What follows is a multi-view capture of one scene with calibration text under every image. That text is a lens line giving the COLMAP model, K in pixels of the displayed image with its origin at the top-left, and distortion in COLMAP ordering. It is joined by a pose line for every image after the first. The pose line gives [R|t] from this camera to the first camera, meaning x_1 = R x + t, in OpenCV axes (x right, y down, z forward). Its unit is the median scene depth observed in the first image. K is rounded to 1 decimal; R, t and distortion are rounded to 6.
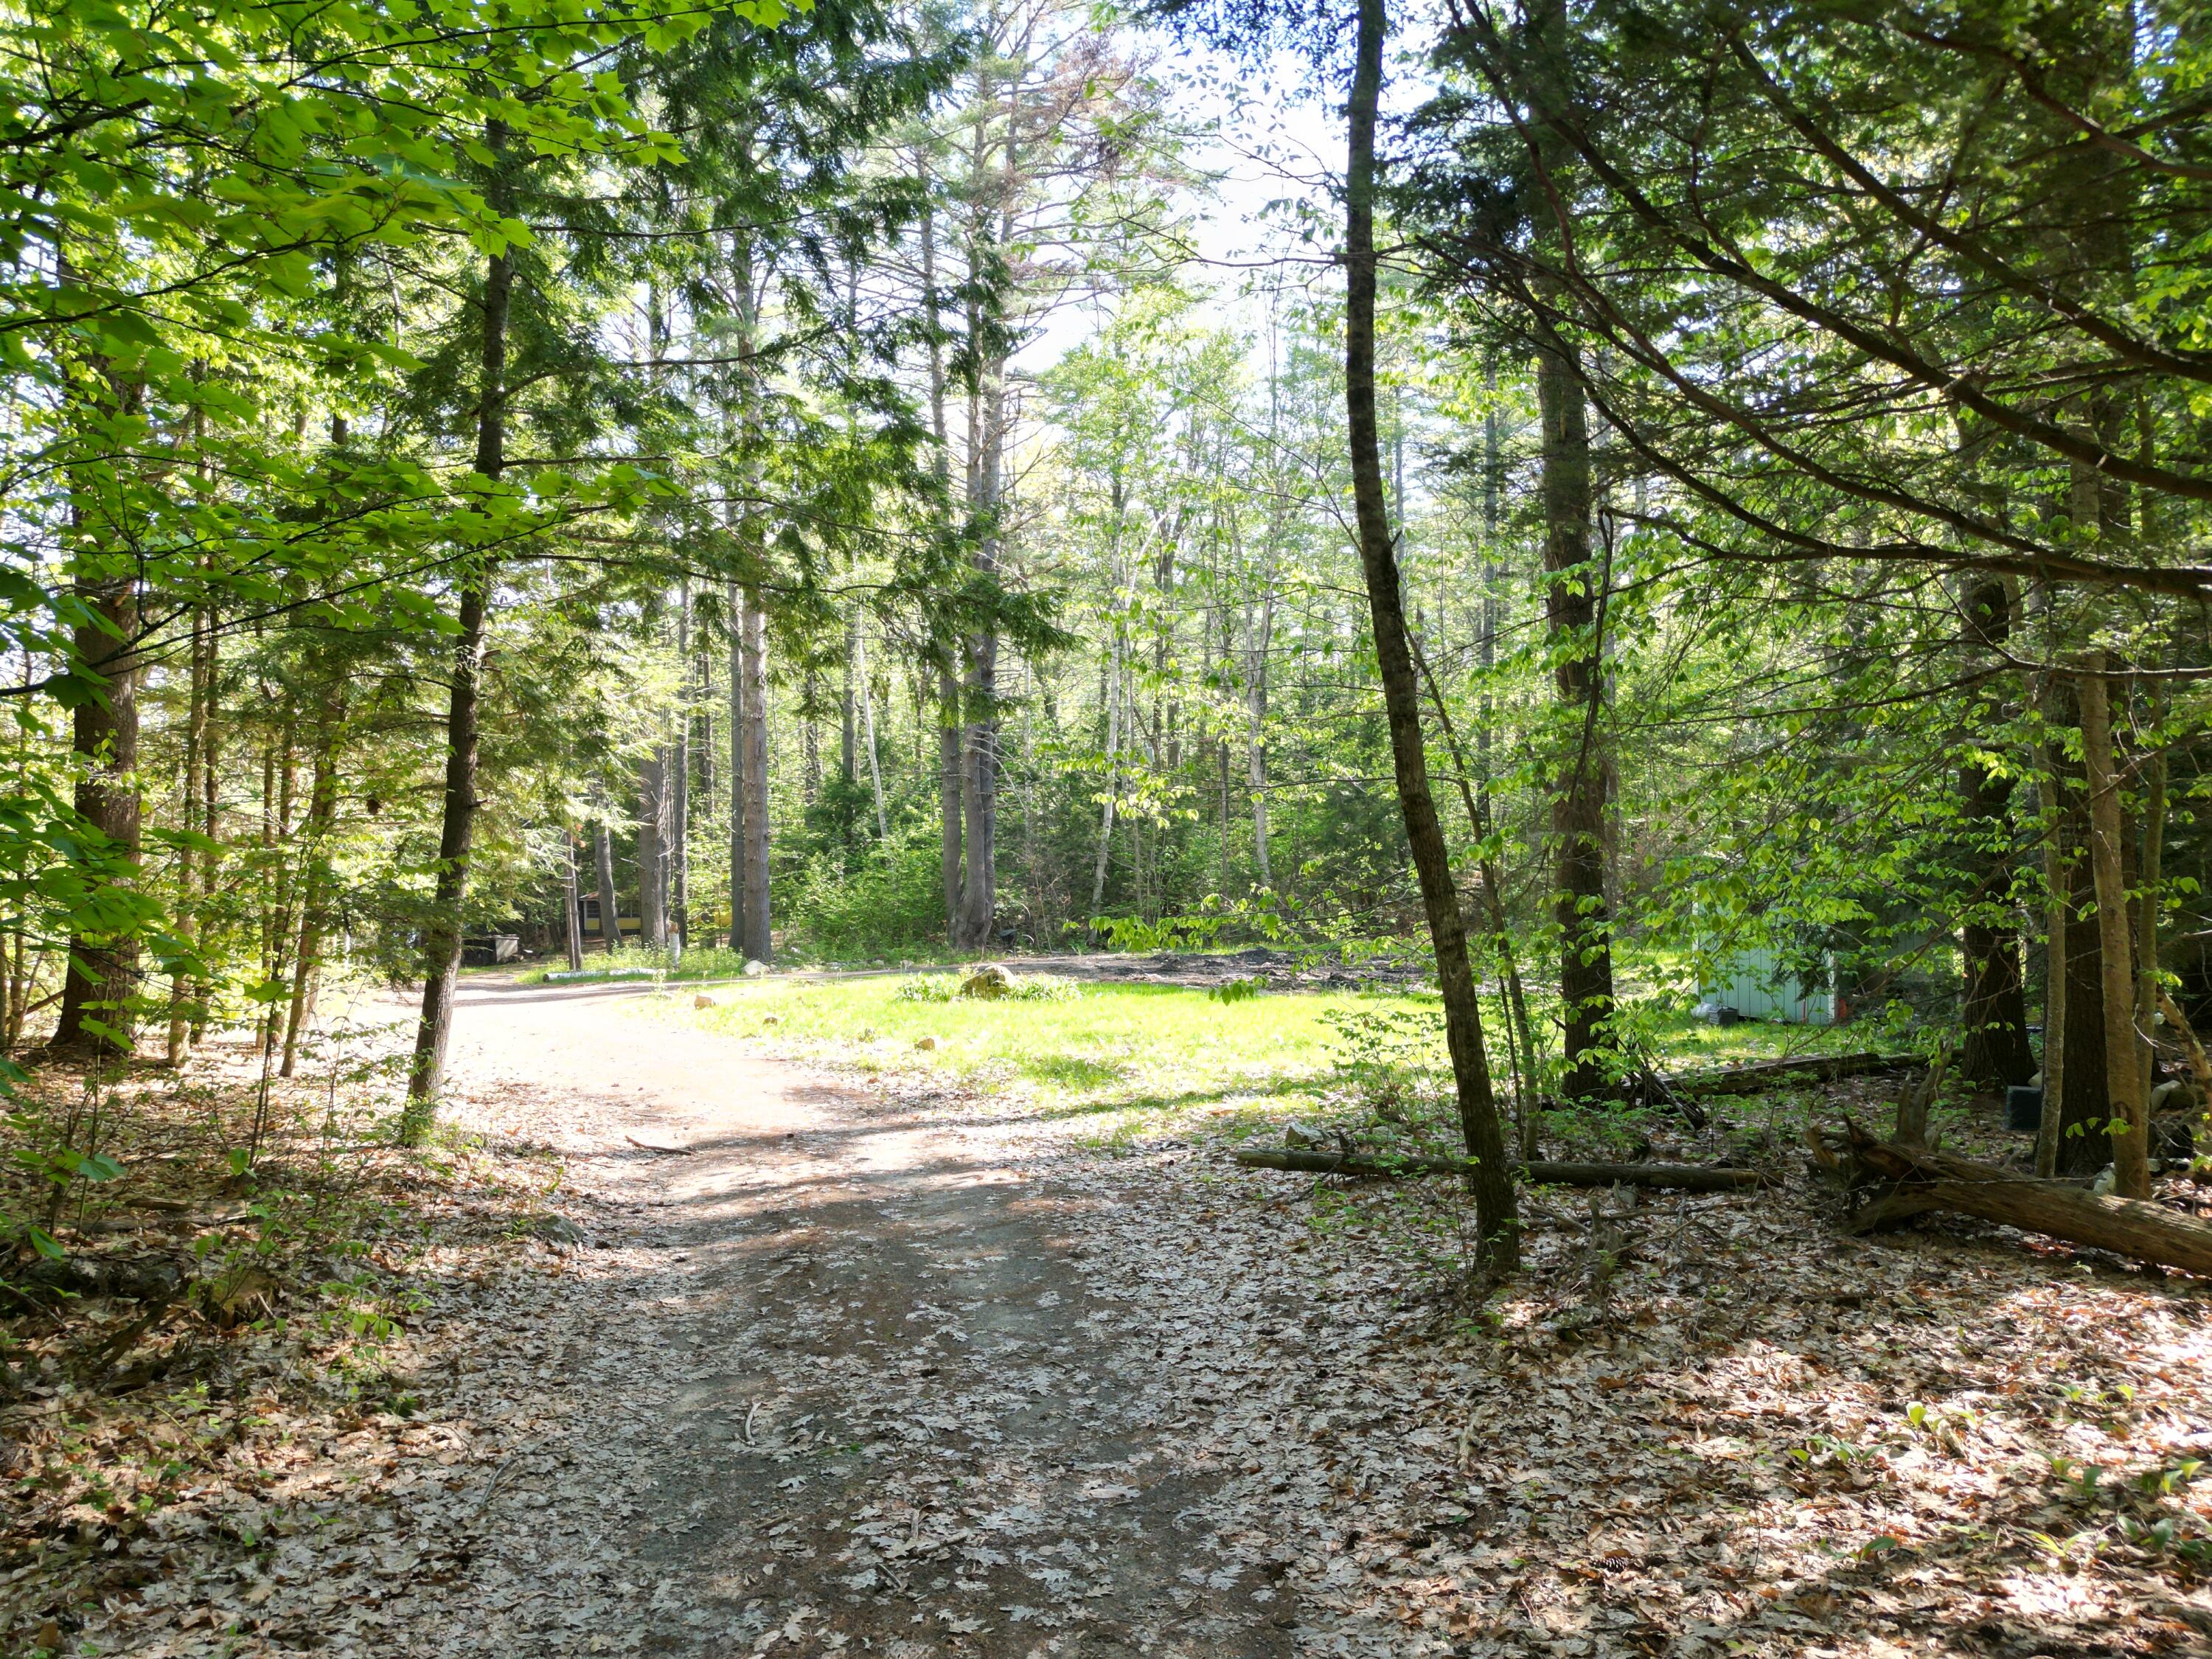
lens RADIAL K [[1529.7, 0, 1106.0], [0, 1529.7, 829.5], [0, 0, 1]] dist [0.064523, -0.074402]
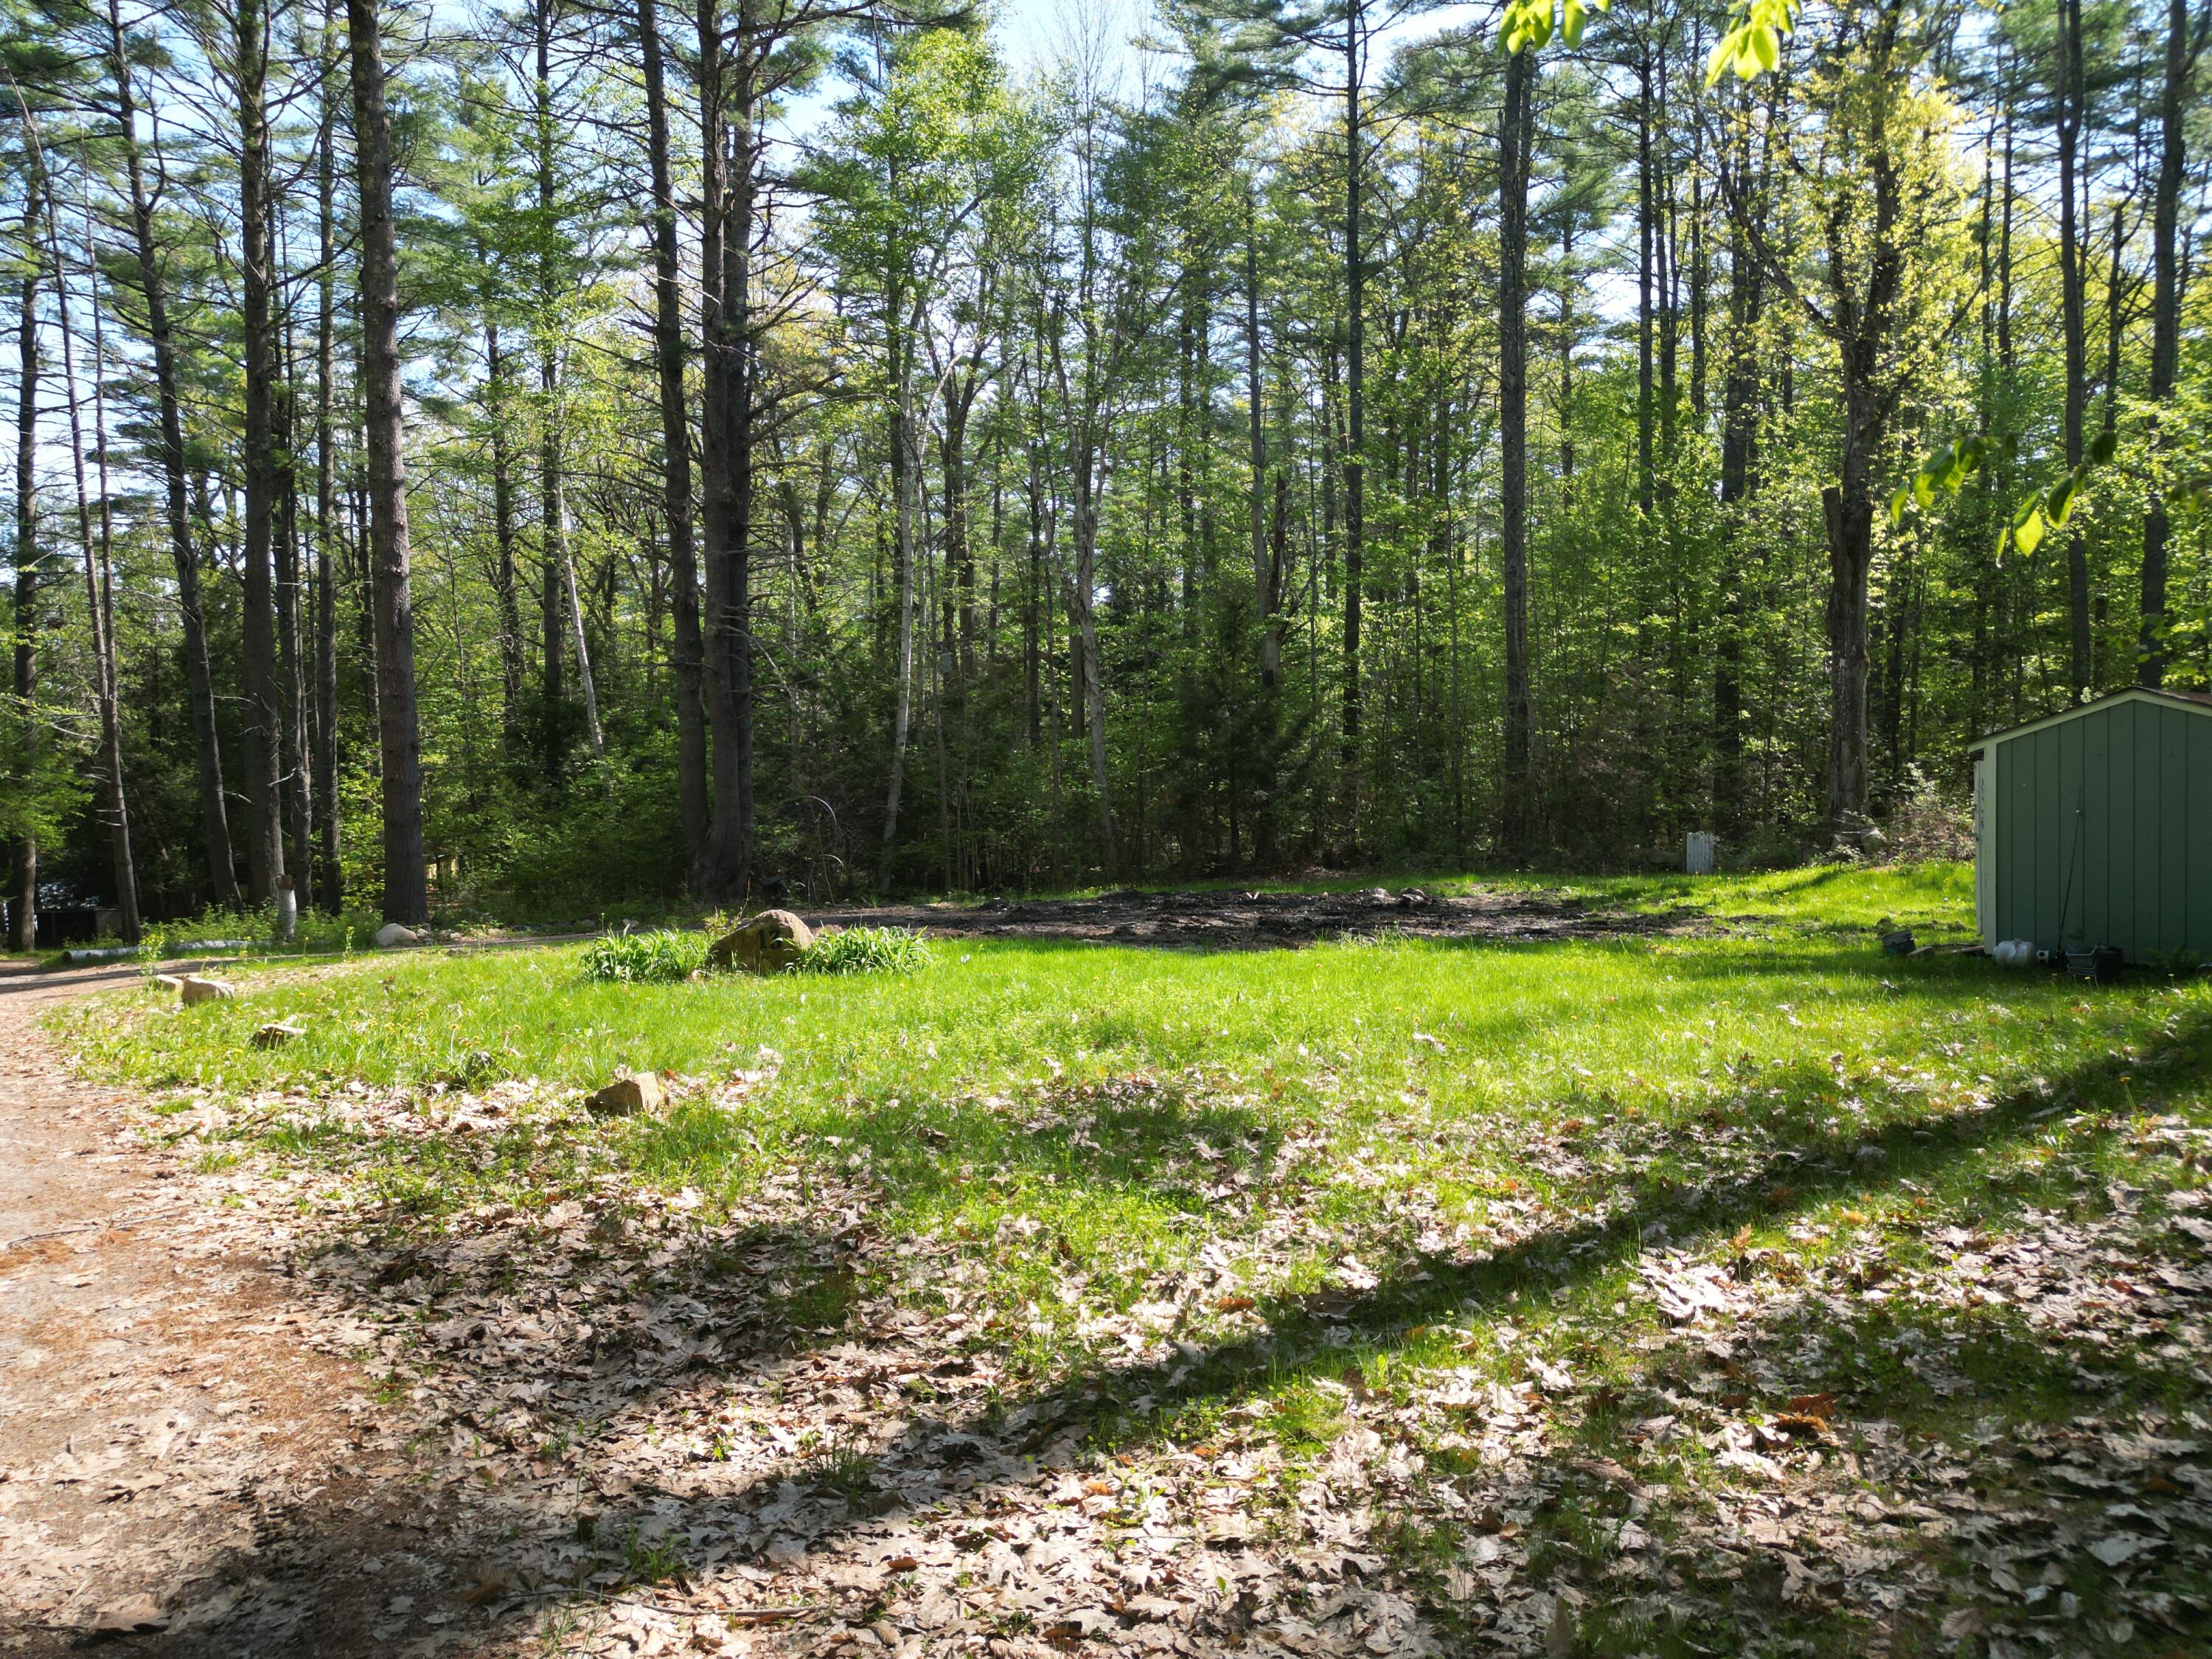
lens RADIAL K [[1529.7, 0, 1106.0], [0, 1529.7, 829.5], [0, 0, 1]] dist [0.064523, -0.074402]
pose [[0.987115, -0.012262, 0.159542, -0.038908], [0.008486, 0.999668, 0.024330, 0.043709], [-0.159787, -0.022663, 0.986891, 0.407734]]
